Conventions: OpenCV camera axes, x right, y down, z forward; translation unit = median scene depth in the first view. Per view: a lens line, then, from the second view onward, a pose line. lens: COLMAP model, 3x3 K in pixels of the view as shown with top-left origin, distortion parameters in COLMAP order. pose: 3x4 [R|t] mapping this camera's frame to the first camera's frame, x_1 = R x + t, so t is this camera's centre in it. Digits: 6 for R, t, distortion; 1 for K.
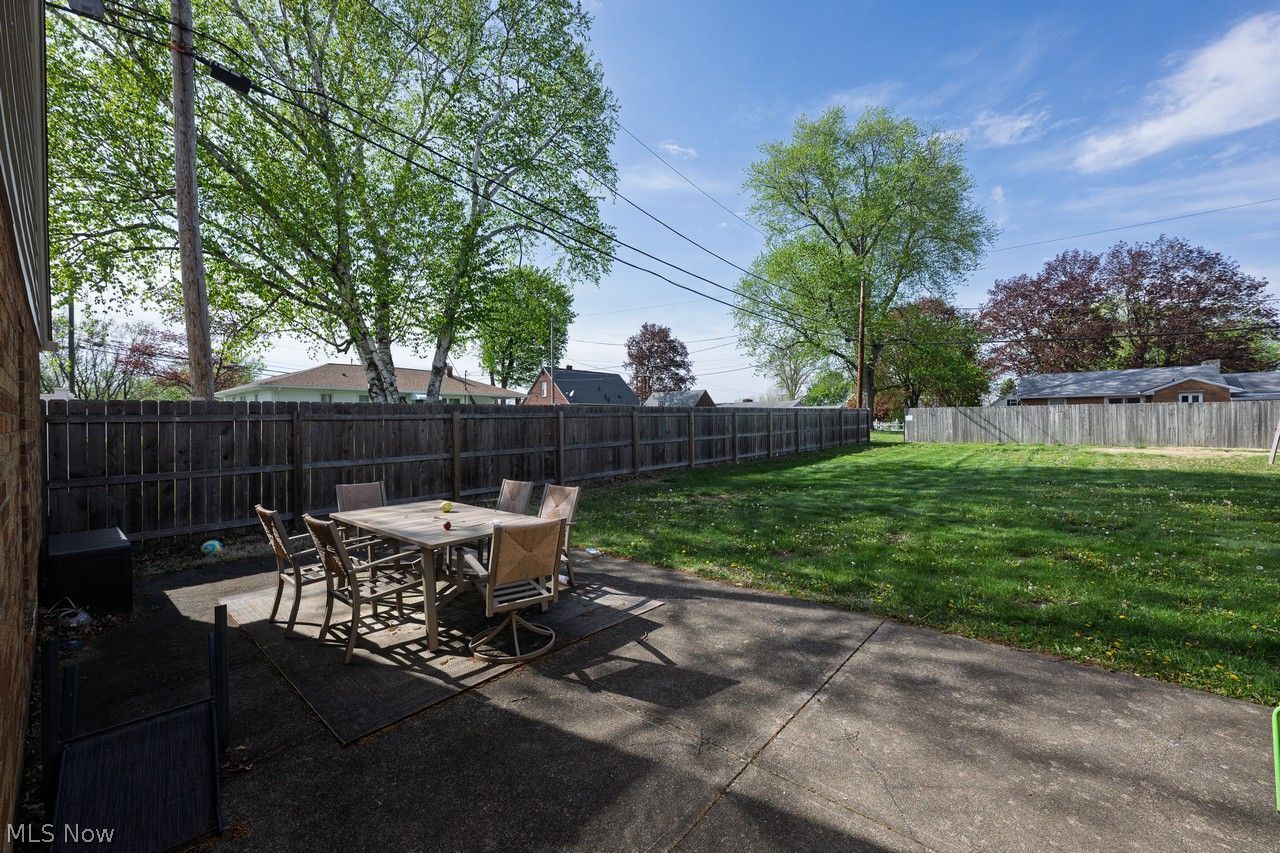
lens RADIAL K [[502.5, 0, 637.0], [0, 502.5, 421.8], [0, 0, 1]] dist [-0.001858, 0.000073]
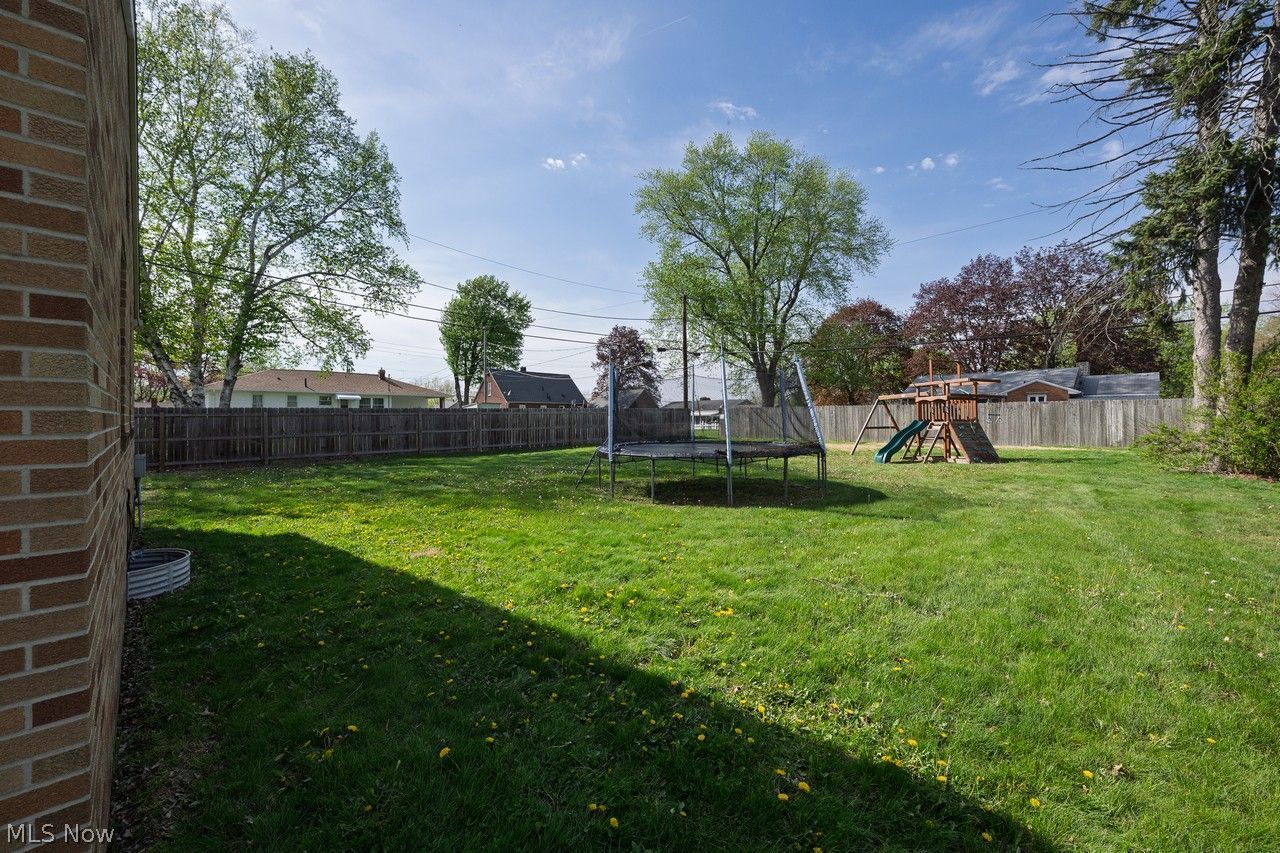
lens RADIAL K [[502.5, 0, 640.2], [0, 502.5, 423.9], [0, 0, 1]] dist [-0.001858, 0.000073]
pose [[0.997830, 0.004459, -0.065699, 0.244052], [-0.003716, 0.999928, 0.011421, -0.001674], [0.065745, -0.011153, 0.997774, -0.095945]]
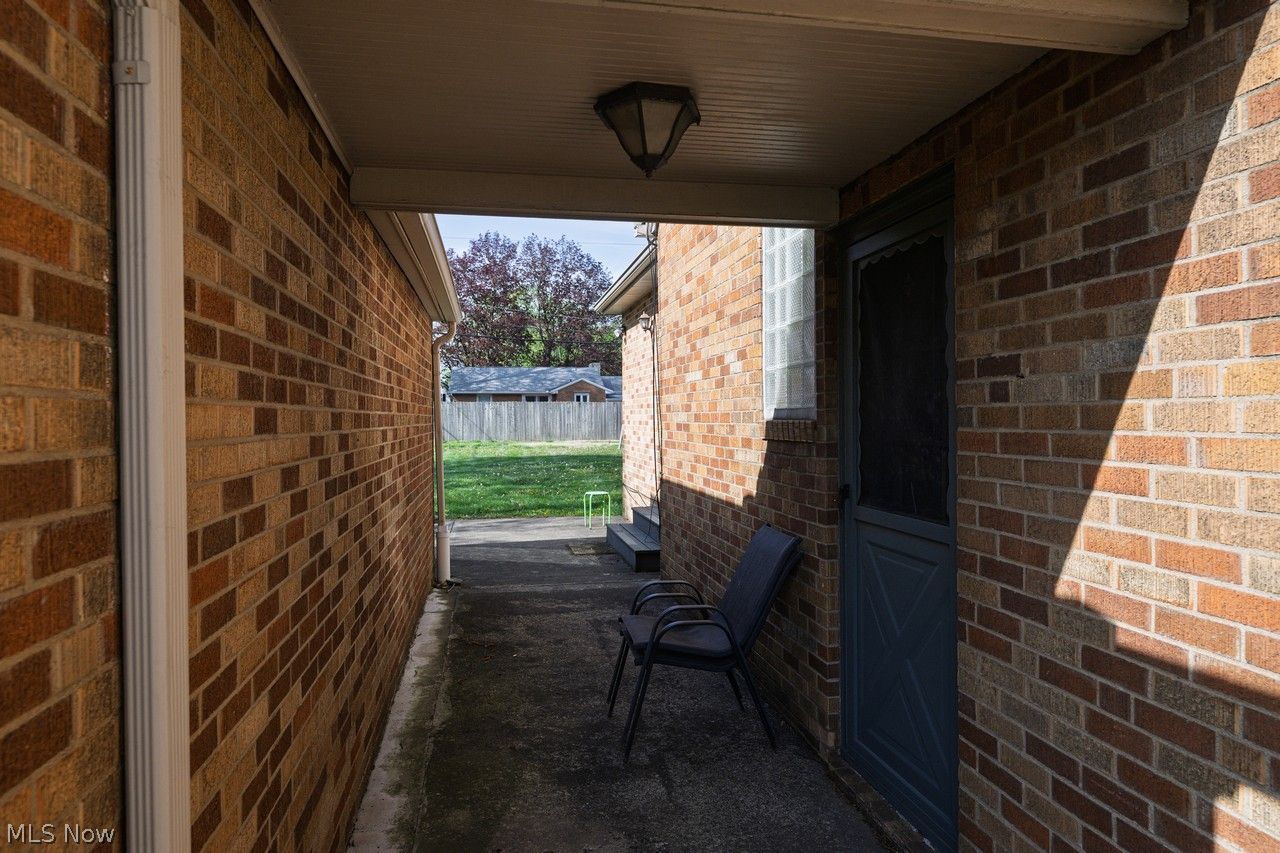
lens RADIAL K [[794.1, 0, 639.6], [0, 794.1, 424.3], [0, 0, 1]] dist [-0.000094, 0.000058]
pose [[0.618985, -0.003320, 0.785396, -0.112823], [0.002489, 0.999994, 0.002266, 0.004244], [-0.785399, 0.000552, 0.618989, -0.109030]]
